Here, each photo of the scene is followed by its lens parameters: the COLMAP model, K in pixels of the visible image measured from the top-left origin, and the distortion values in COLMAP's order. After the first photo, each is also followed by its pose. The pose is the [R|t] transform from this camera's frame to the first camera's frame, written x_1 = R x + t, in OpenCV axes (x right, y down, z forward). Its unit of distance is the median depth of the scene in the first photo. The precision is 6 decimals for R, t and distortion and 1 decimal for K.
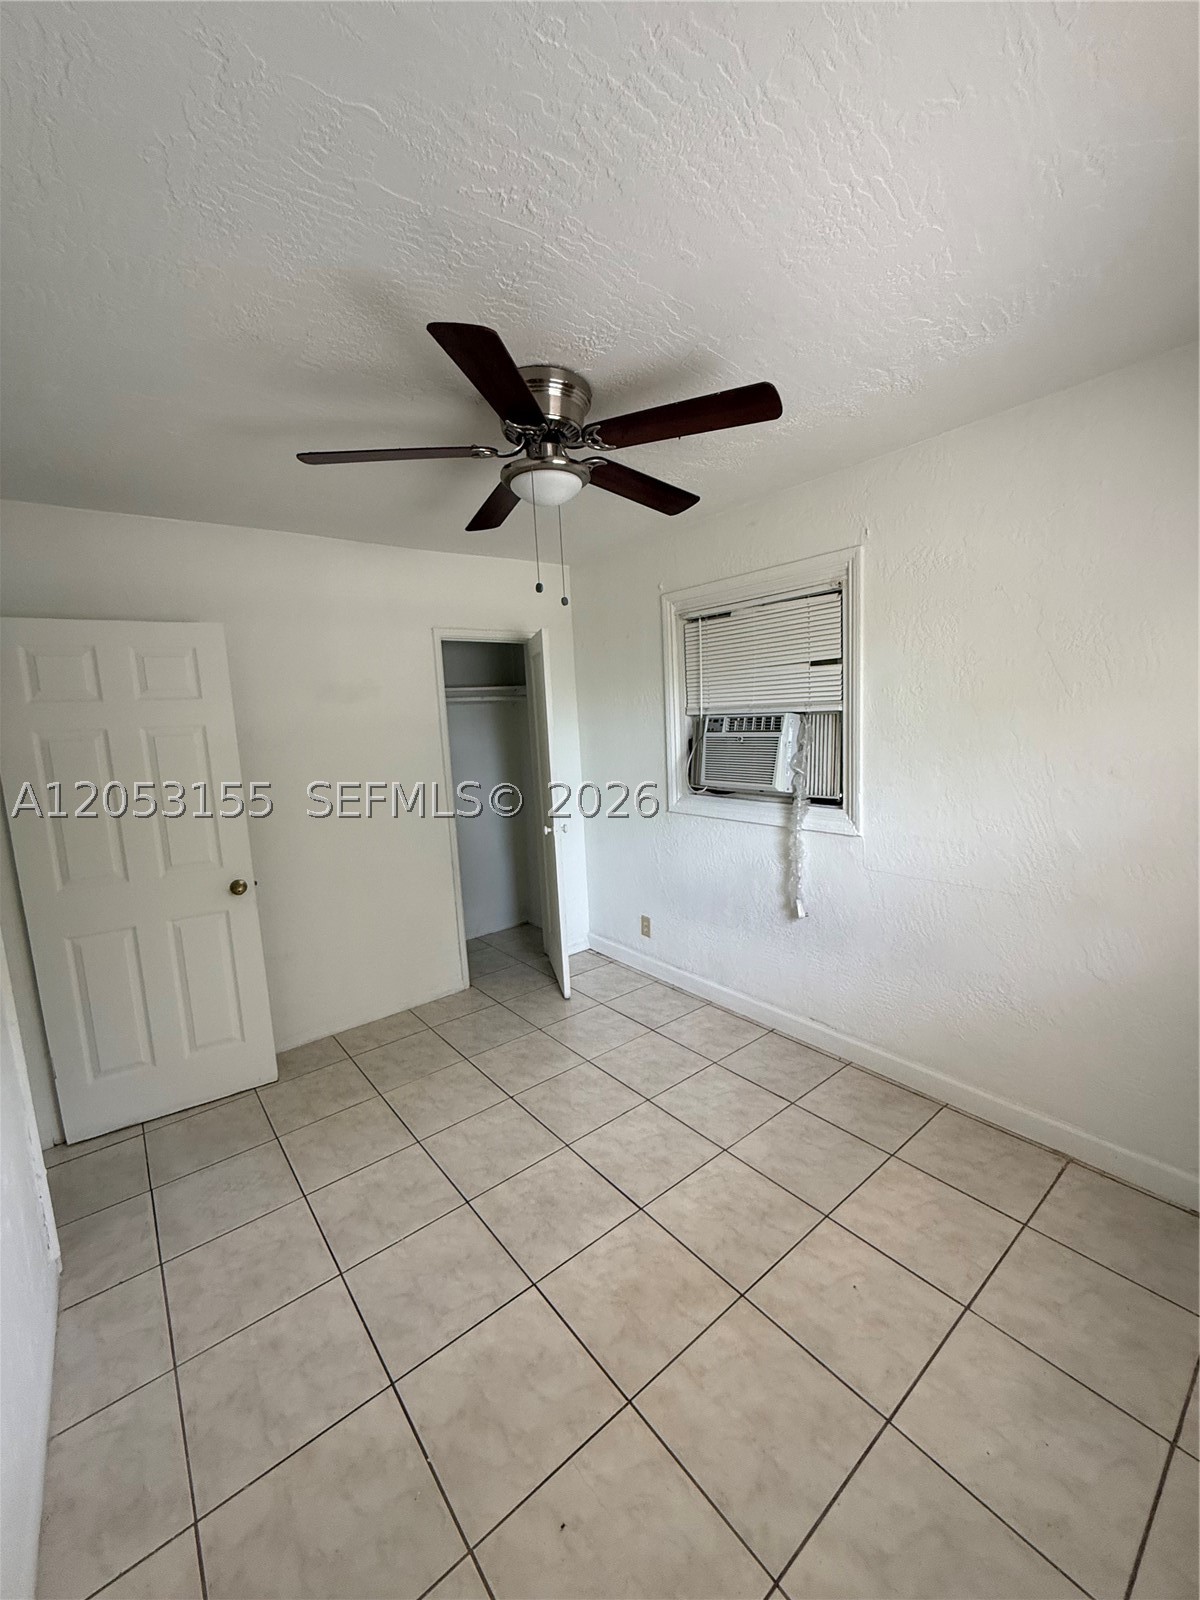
lens RADIAL K [[639.2, 0, 600.8], [0, 639.2, 795.2], [0, 0, 1]] dist [-0.001308, 0.000719]
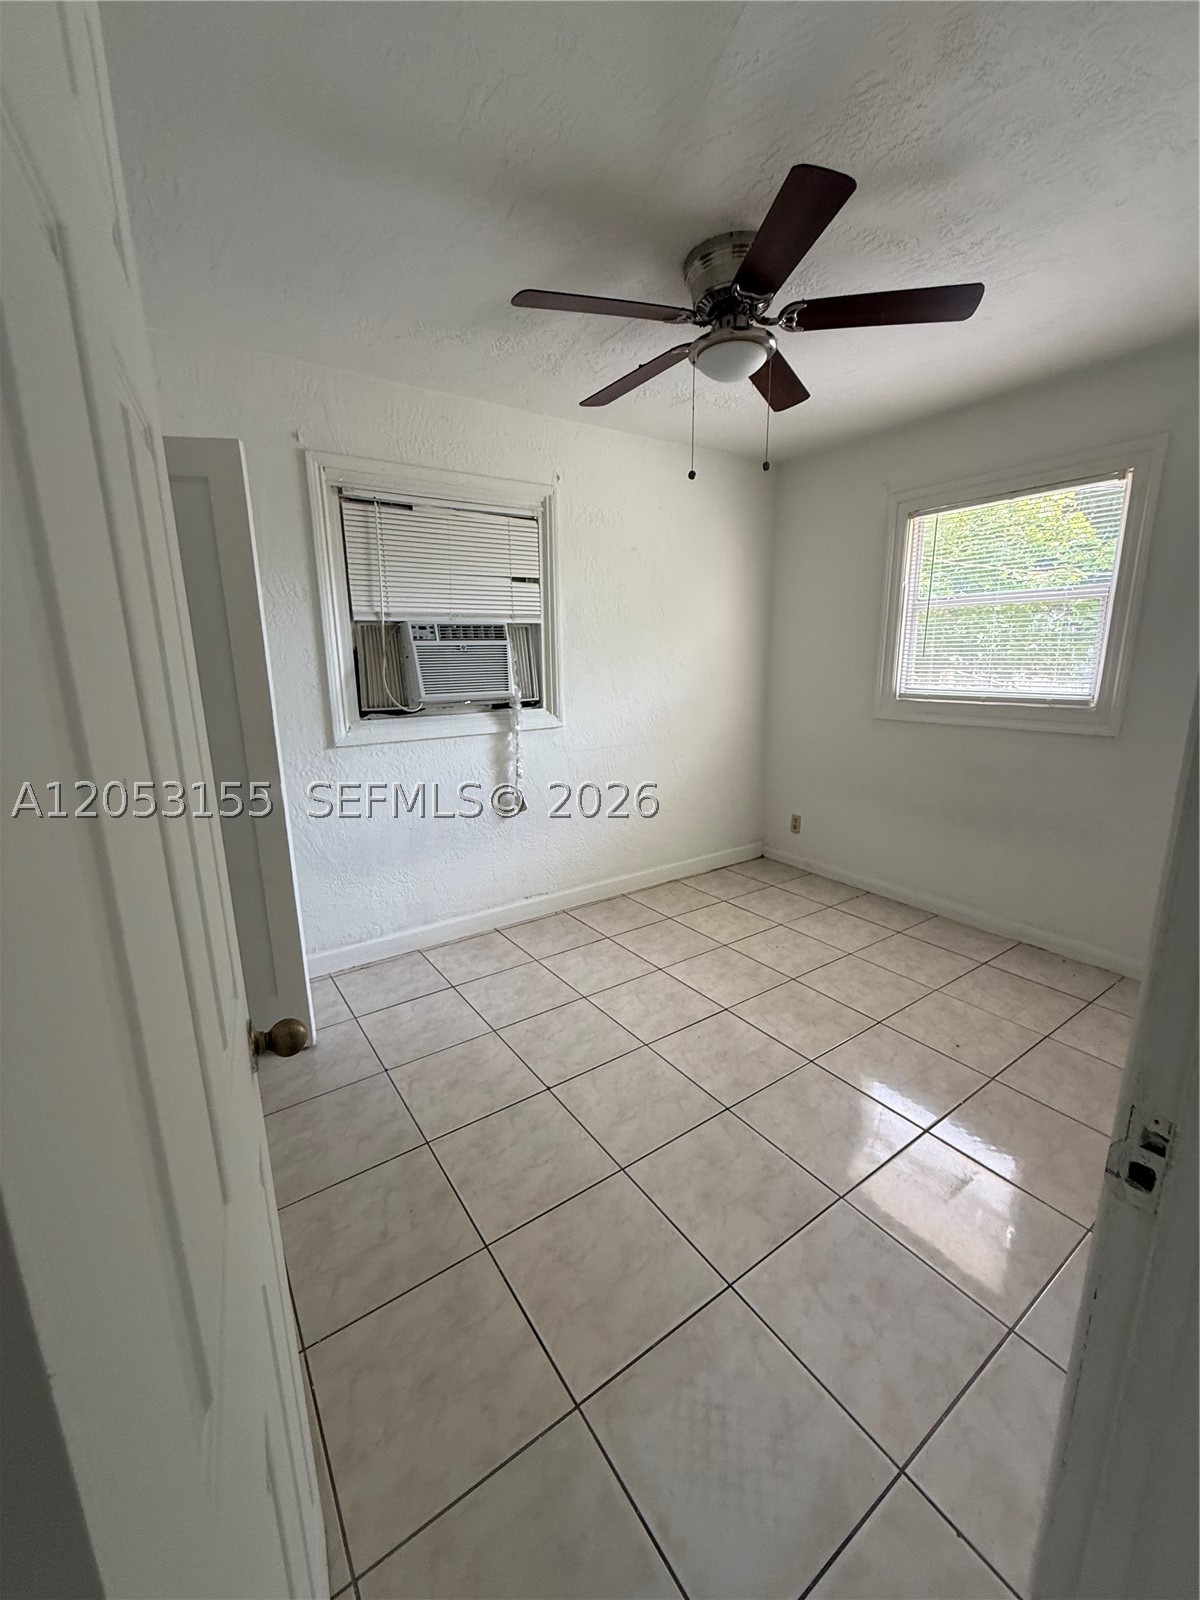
lens RADIAL K [[639.2, 0, 600.8], [0, 639.2, 795.2], [0, 0, 1]] dist [-0.001308, 0.000719]
pose [[0.069857, -0.168932, 0.983149, -0.835883], [0.143194, 0.977048, 0.157710, 0.008379], [-0.987226, 0.129764, 0.092443, 0.811371]]
